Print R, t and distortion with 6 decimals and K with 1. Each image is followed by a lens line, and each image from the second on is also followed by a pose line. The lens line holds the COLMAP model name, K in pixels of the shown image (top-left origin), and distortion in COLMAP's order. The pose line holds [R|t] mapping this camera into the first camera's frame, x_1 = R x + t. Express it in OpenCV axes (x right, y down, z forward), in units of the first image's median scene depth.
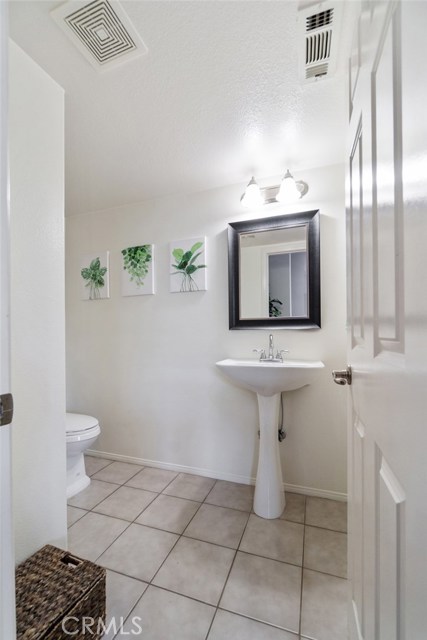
lens RADIAL K [[282.1, 0, 219.9], [0, 282.1, 321.7], [0, 0, 1]] dist [-0.001496, -0.002132]
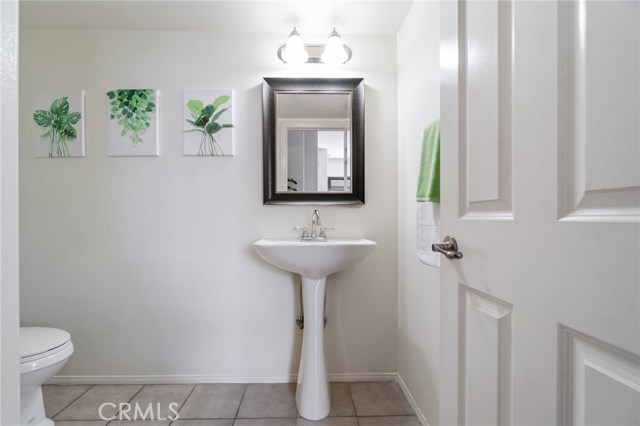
lens RADIAL K [[282.1, 0, 316.7], [0, 282.1, 211.6], [0, 0, 1]] dist [-0.001496, -0.002132]
pose [[0.933315, 0.014295, 0.358773, -0.121088], [-0.020505, 0.999698, 0.013511, 0.036077], [-0.358472, -0.019966, 0.933327, 0.160026]]
